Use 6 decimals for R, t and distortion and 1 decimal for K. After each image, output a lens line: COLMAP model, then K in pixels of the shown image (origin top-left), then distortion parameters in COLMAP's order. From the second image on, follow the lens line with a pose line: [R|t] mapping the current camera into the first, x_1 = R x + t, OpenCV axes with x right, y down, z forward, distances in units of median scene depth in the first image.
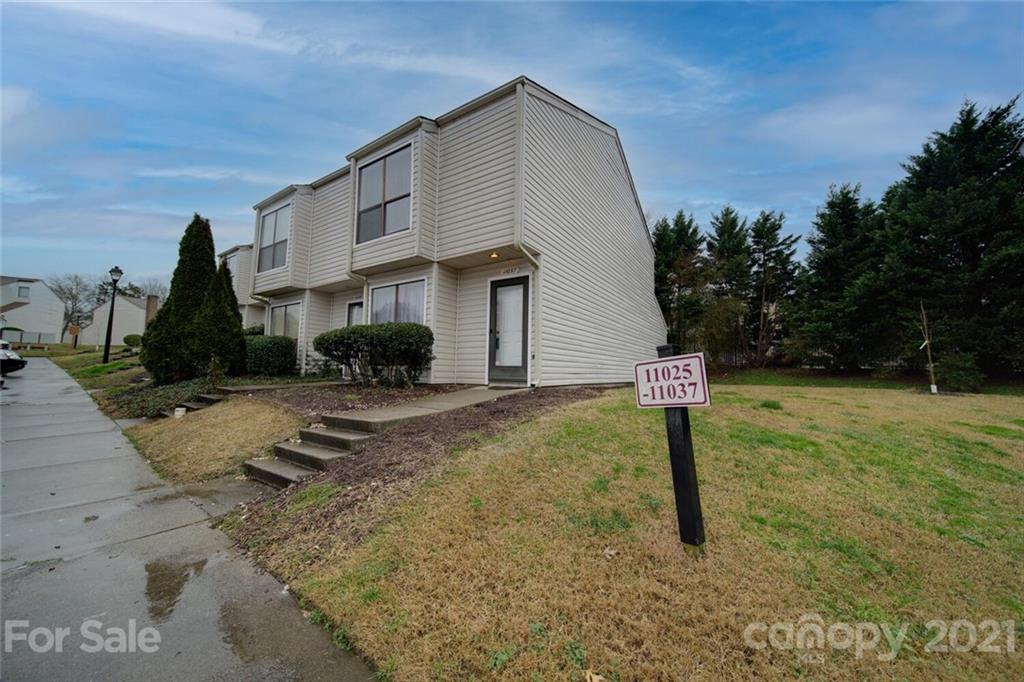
lens RADIAL K [[360.1, 0, 510.8], [0, 360.1, 341.5], [0, 0, 1]] dist [-0.001212, -0.001392]
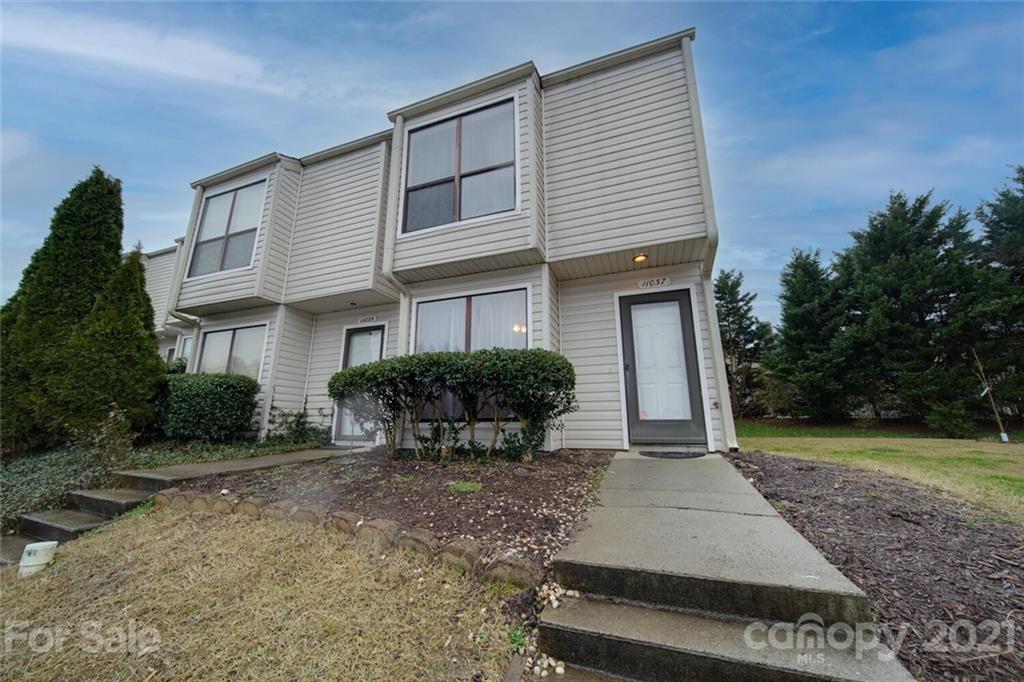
lens RADIAL K [[360.1, 0, 510.8], [0, 360.1, 341.5], [0, 0, 1]] dist [-0.001212, -0.001392]
pose [[0.973134, 0.035633, 0.227466, -0.345882], [-0.002169, 0.989327, -0.145698, 0.017843], [-0.230230, 0.141290, 0.962825, 0.321362]]
